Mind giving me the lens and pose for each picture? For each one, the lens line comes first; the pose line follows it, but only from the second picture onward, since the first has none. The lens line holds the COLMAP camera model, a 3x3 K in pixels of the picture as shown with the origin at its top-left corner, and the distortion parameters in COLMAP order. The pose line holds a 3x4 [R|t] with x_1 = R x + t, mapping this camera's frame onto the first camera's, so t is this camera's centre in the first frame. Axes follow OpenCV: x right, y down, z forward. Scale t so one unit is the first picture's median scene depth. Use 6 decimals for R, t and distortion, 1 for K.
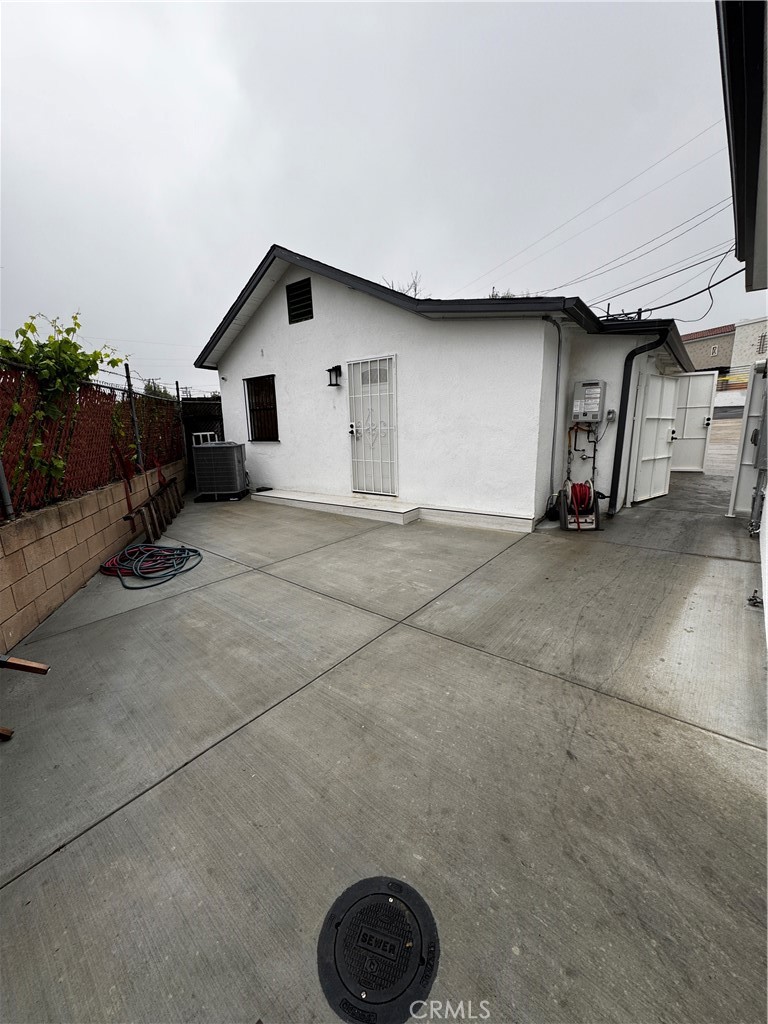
lens RADIAL K [[406.2, 0, 388.8], [0, 406.2, 512.8], [0, 0, 1]] dist [-0.002453, -0.000400]
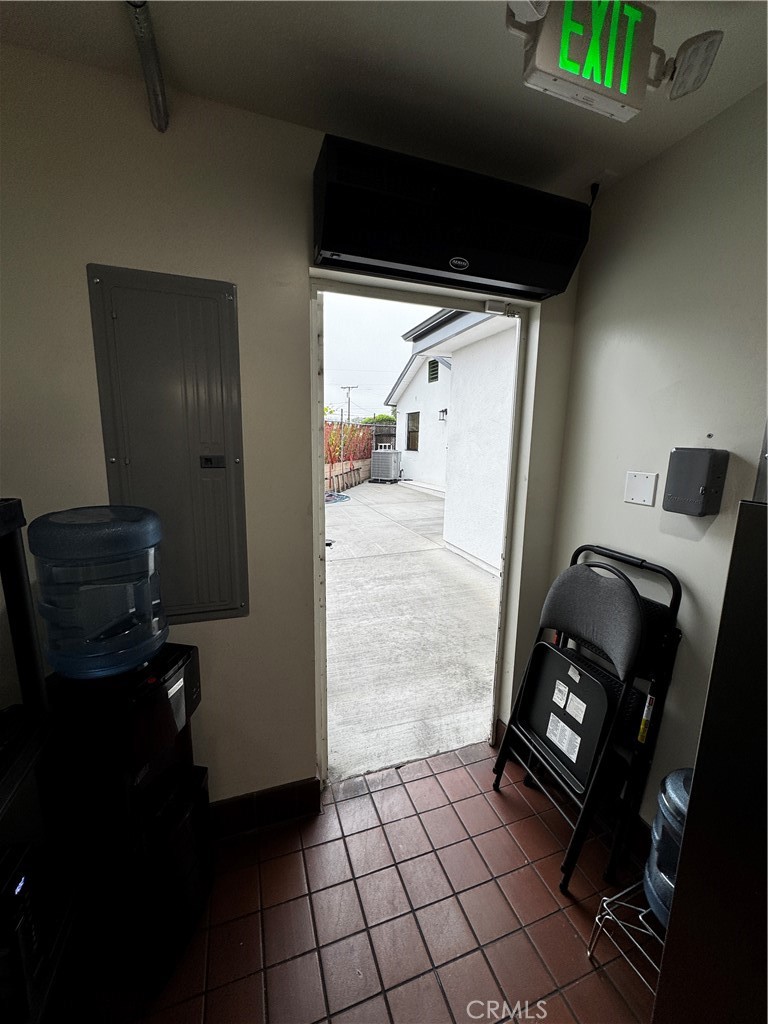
lens RADIAL K [[406.2, 0, 382.2], [0, 406.2, 513.4], [0, 0, 1]] dist [-0.002453, -0.000400]
pose [[0.861230, 0.129667, -0.491396, 0.466787], [-0.145176, 0.989384, 0.006636, 0.087180], [0.487040, 0.065624, 0.870911, -0.506570]]
